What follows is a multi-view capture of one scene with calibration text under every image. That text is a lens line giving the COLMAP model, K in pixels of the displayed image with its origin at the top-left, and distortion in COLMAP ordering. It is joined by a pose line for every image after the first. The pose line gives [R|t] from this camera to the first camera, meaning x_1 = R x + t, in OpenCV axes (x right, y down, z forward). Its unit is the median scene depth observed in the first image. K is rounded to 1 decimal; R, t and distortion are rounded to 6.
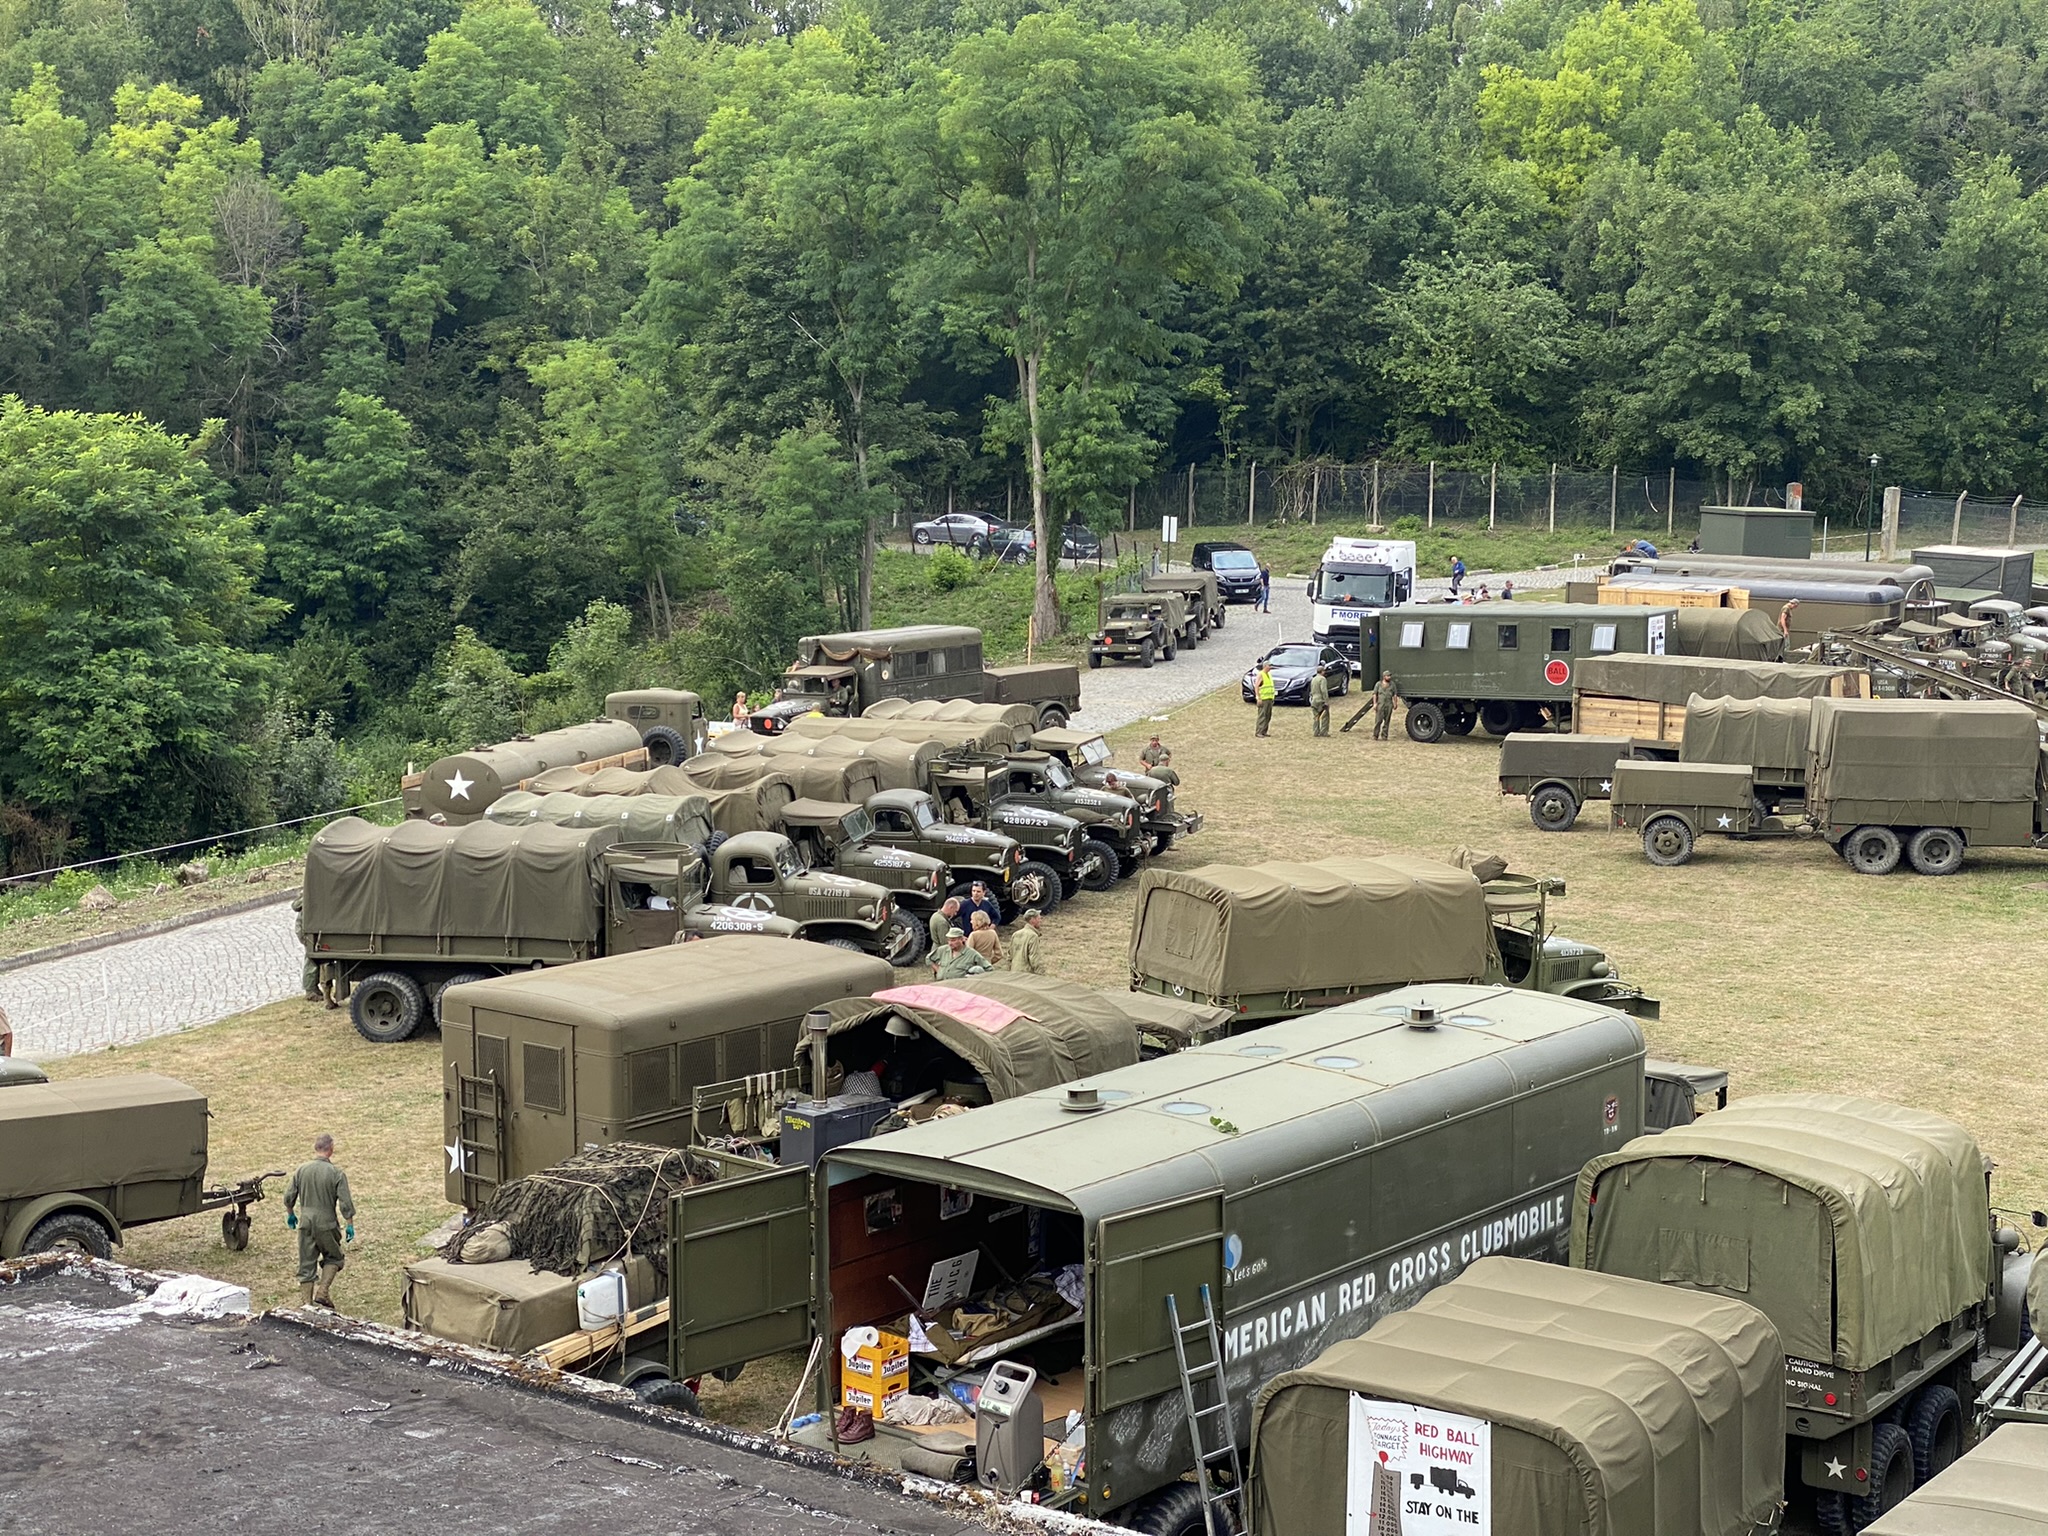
lens RADIAL K [[3036.3, 0, 1043.6], [0, 3036.3, 787.1], [0, 0, 1]] dist [0.173534, -0.412626]
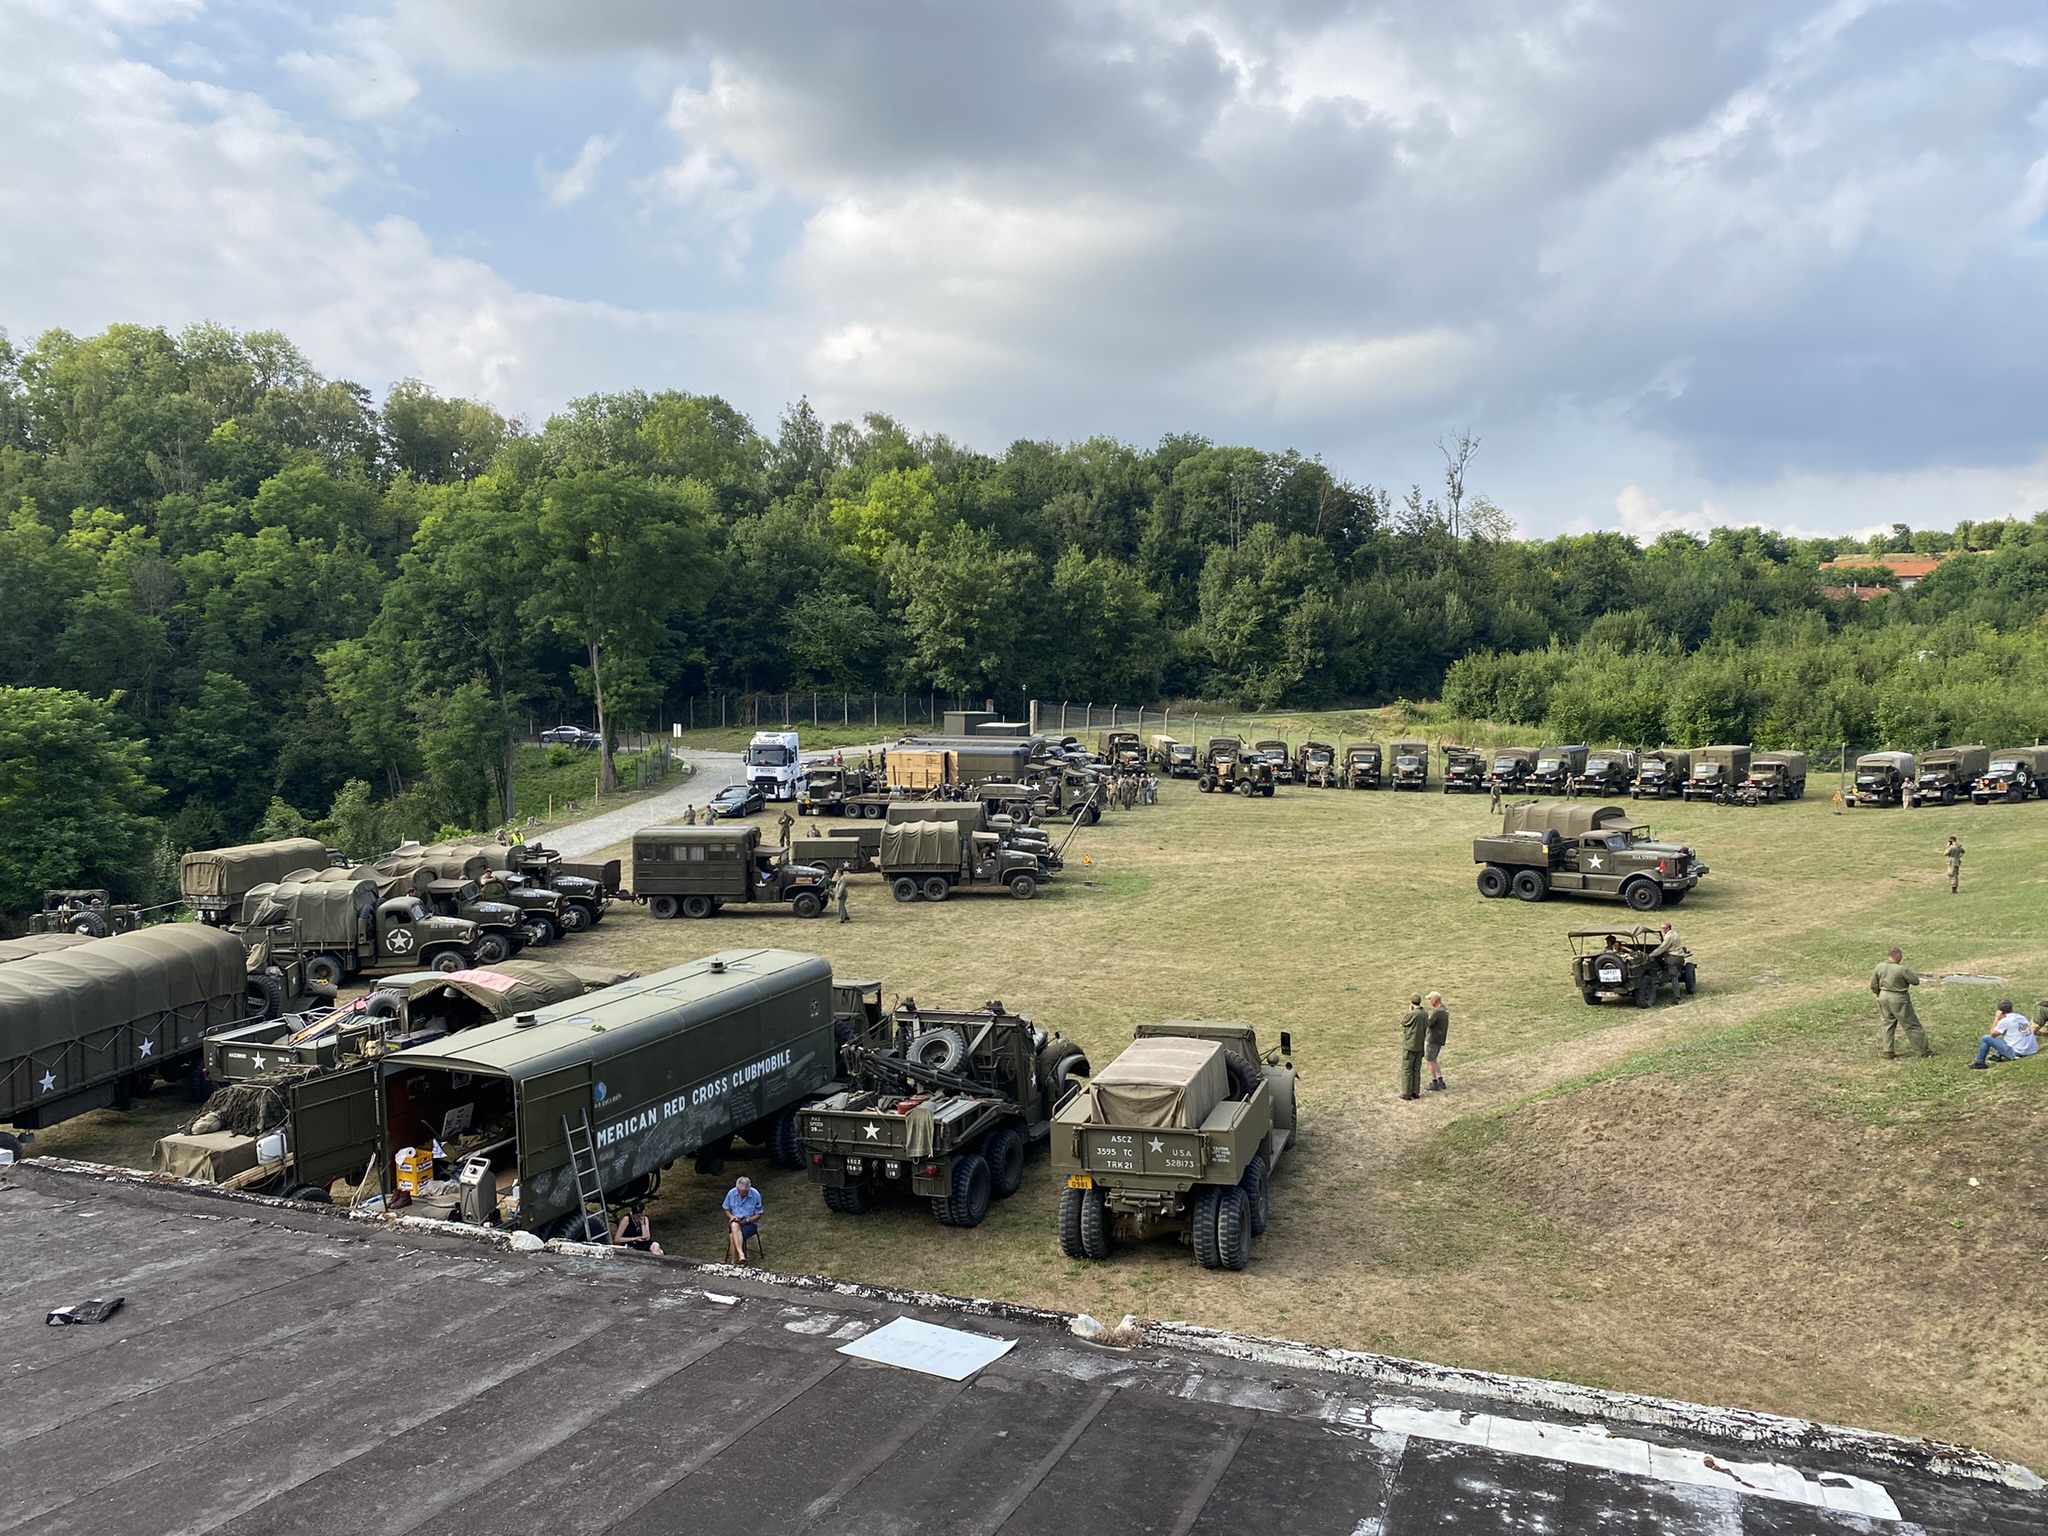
lens RADIAL K [[1560.3, 0, 1014.9], [0, 1560.3, 743.4], [0, 0, 1]] dist [0.022158, -0.026609]
pose [[0.971288, -0.035643, 0.235220, 0.017959], [0.052829, 0.996342, -0.067167, 0.001761], [-0.231966, 0.077665, 0.969619, -0.013652]]
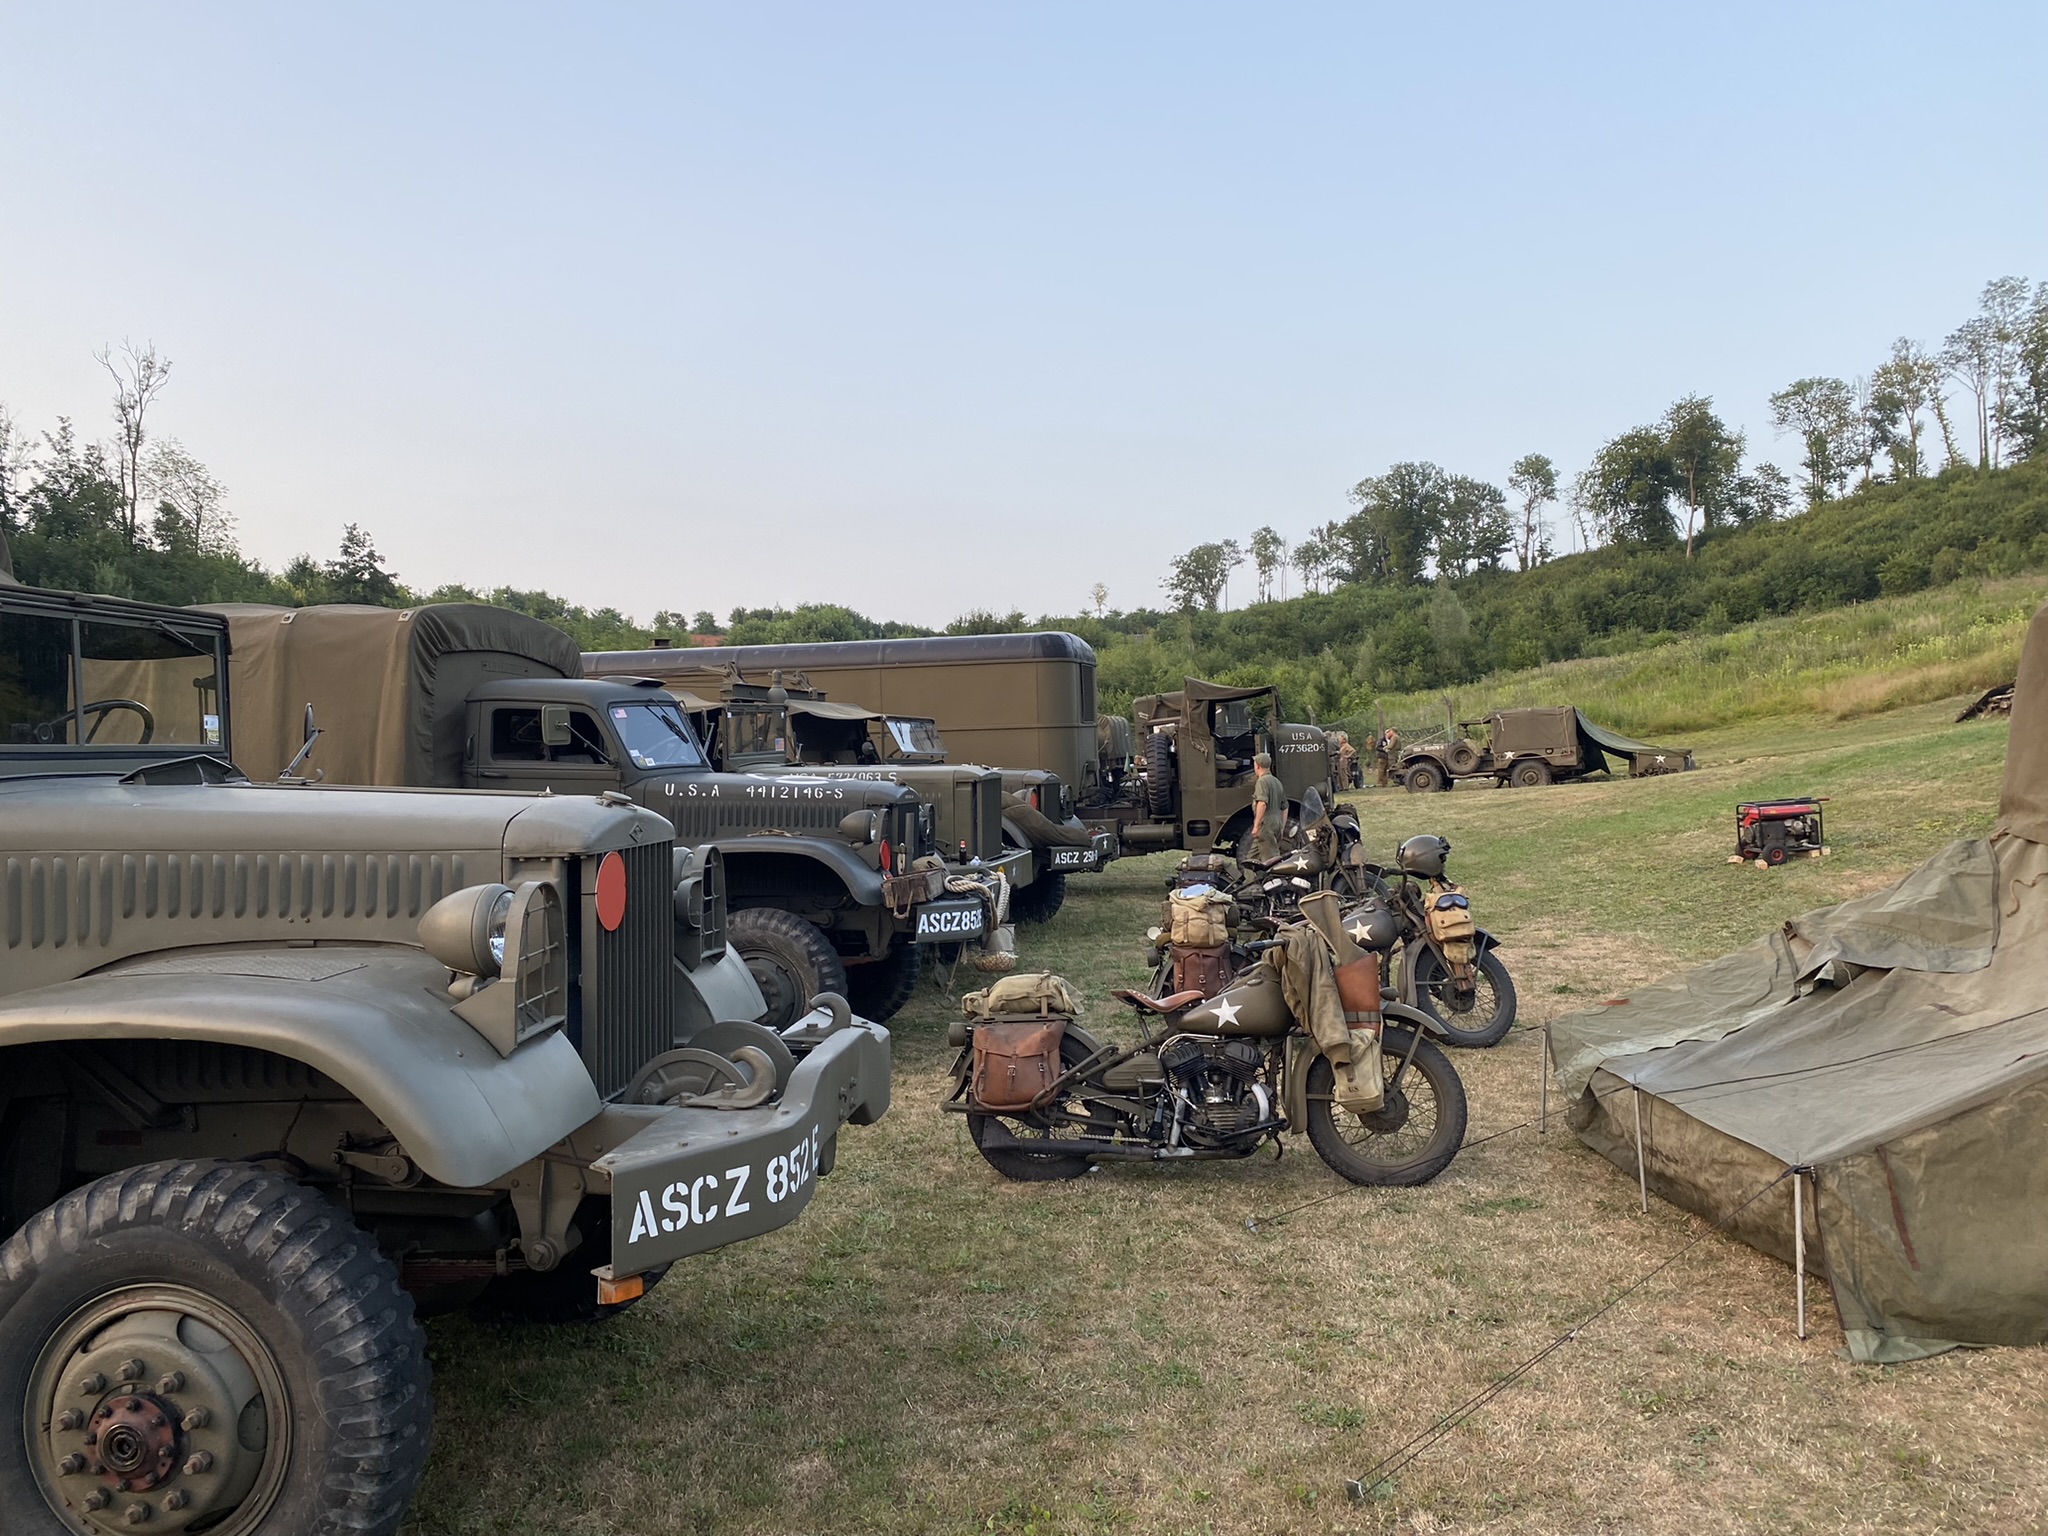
lens RADIAL K [[1548.2, 0, 1024.0], [0, 1548.2, 768.0], [0, 0, 1]] dist [0.061277, -0.100561]
pose [[0.551282, -0.010889, 0.834248, 0.299211], [0.107830, 0.992458, -0.058301, 0.014287], [-0.827322, 0.122097, 0.548298, 0.372797]]
